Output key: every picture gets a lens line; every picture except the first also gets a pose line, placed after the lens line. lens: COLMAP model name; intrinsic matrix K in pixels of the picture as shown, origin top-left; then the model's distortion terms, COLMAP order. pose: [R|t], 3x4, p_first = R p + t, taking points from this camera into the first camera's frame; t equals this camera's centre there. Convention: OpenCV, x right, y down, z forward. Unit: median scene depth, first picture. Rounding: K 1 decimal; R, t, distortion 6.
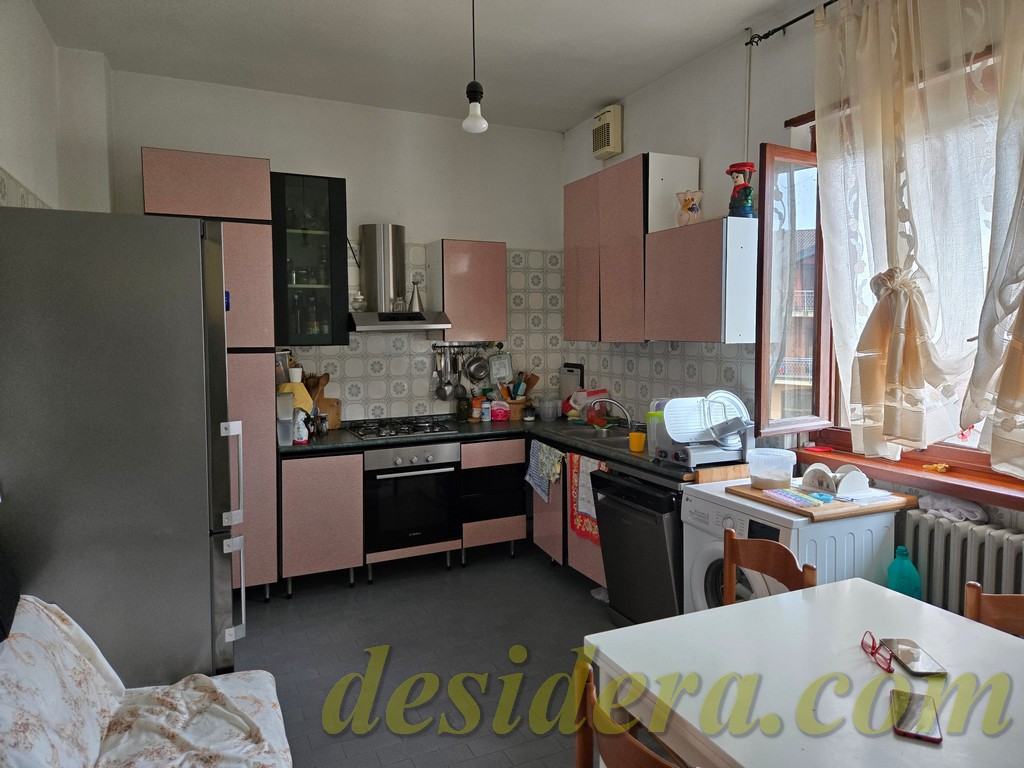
lens RADIAL K [[708.5, 0, 512.0], [0, 708.5, 384.0], [0, 0, 1]] dist [0.090401, -0.070762]
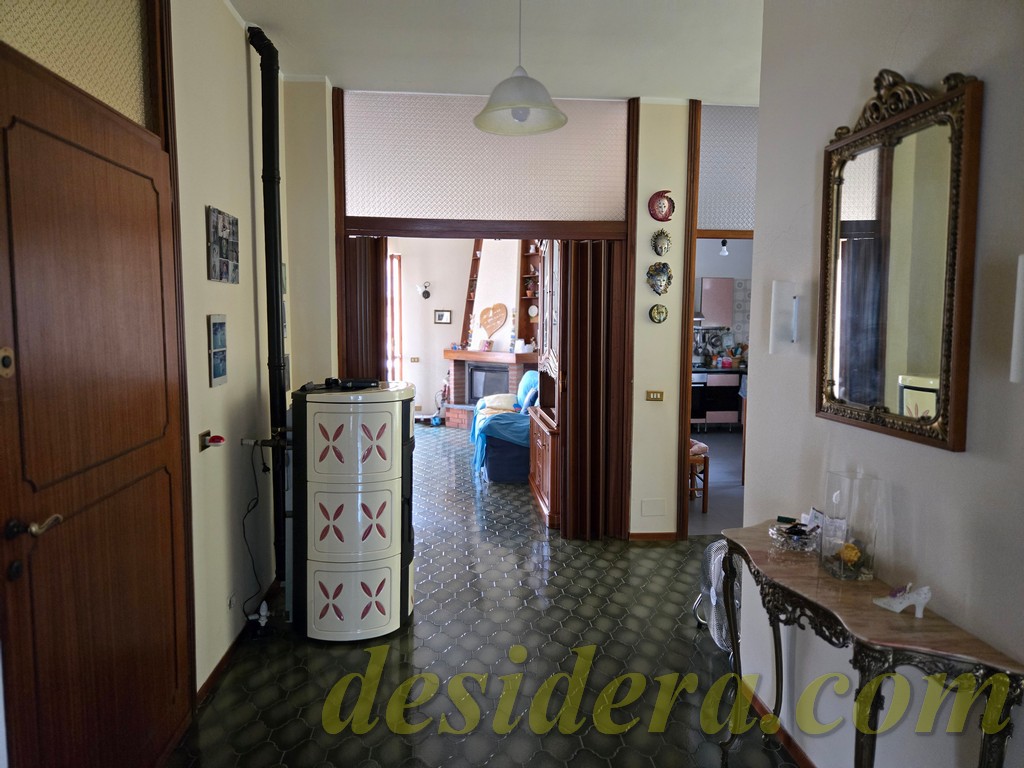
lens RADIAL K [[708.5, 0, 512.0], [0, 708.5, 384.0], [0, 0, 1]] dist [0.090401, -0.070762]
pose [[0.952748, 0.041101, -0.300967, 0.014122], [-0.036491, 0.999115, 0.020926, 0.079407], [0.301561, -0.008955, 0.953405, -1.089302]]
